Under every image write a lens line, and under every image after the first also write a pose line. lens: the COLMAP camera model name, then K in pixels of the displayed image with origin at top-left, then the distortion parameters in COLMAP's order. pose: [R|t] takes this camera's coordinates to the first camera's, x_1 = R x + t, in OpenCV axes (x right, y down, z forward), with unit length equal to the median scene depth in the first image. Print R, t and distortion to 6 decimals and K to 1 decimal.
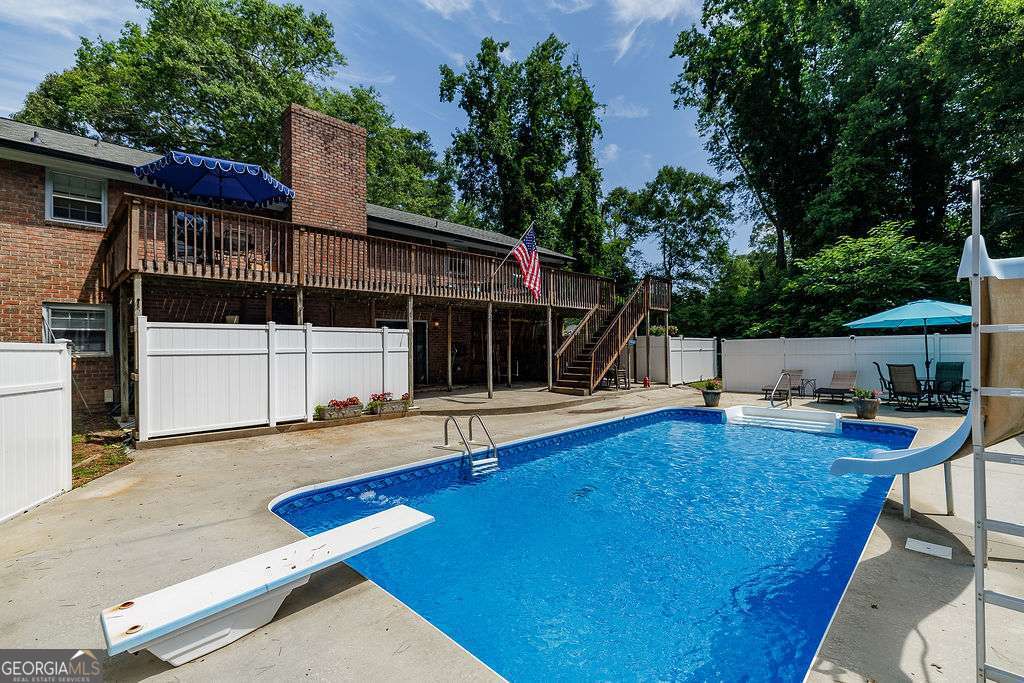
lens RADIAL K [[455.0, 0, 513.2], [0, 455.0, 349.1], [0, 0, 1]] dist [0.002644, 0.000459]
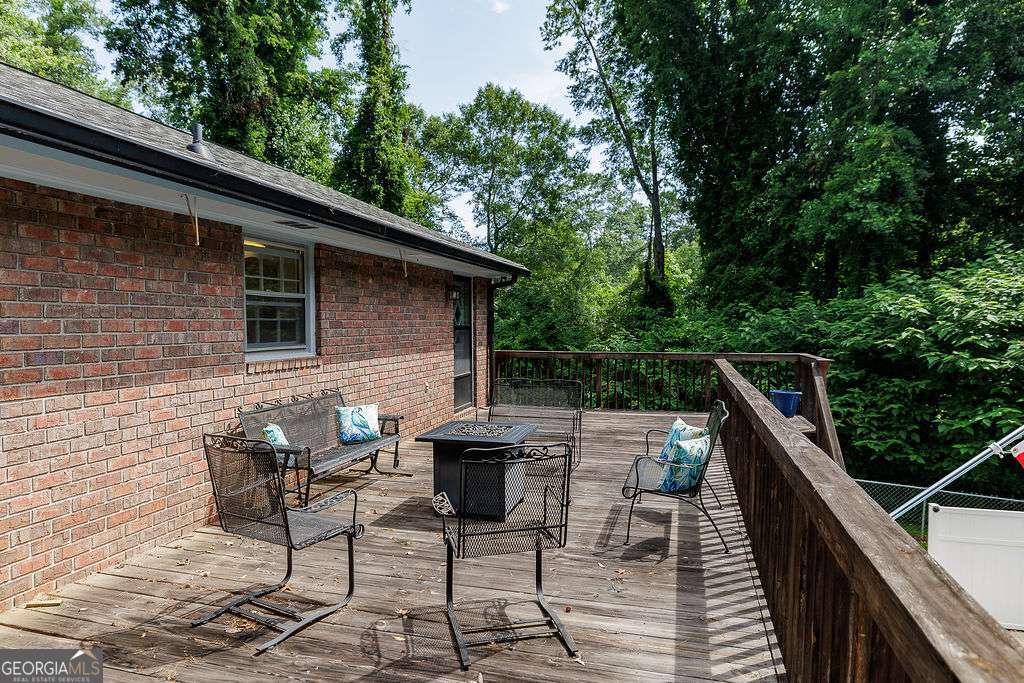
lens RADIAL K [[601.8, 0, 513.1], [0, 601.8, 368.9], [0, 0, 1]] dist [-0.001968, -0.000708]
pose [[0.877028, -0.026824, 0.479691, -0.203652], [-0.007795, 0.997514, 0.070031, -0.209966], [-0.480377, -0.065158, 0.874638, 0.752233]]
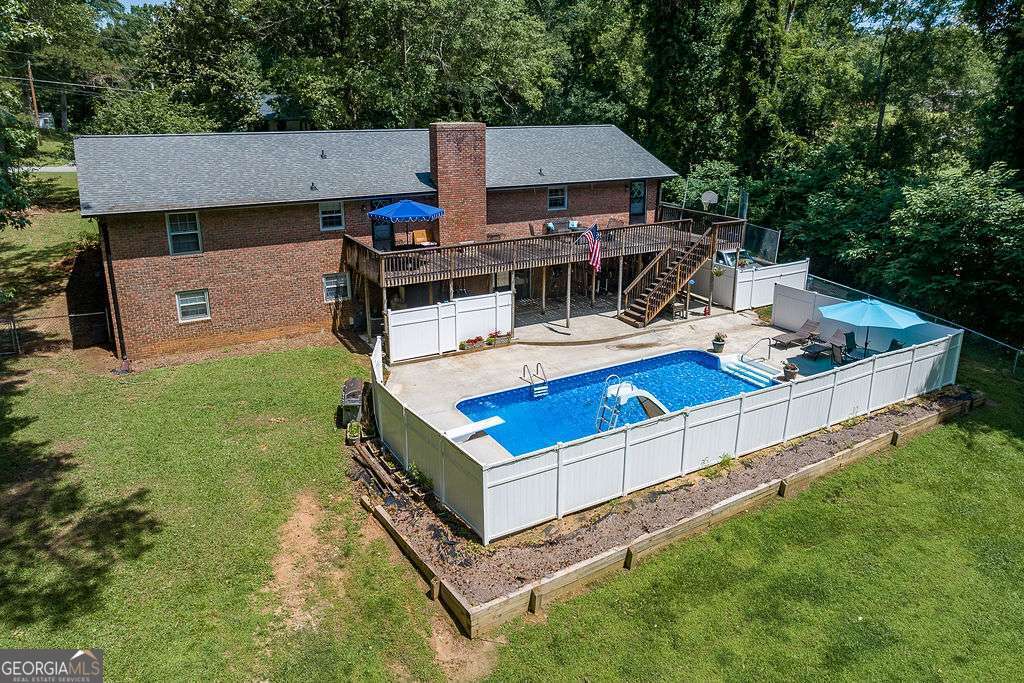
lens RADIAL K [[699.0, 0, 512.0], [0, 699.0, 297.4], [0, 0, 1]] dist [-0.001536, 0.000144]
pose [[0.963505, 0.079285, -0.255678, 0.297312], [-0.009180, 0.964355, 0.264453, -0.499766], [0.267531, -0.252455, 0.929889, -0.953428]]
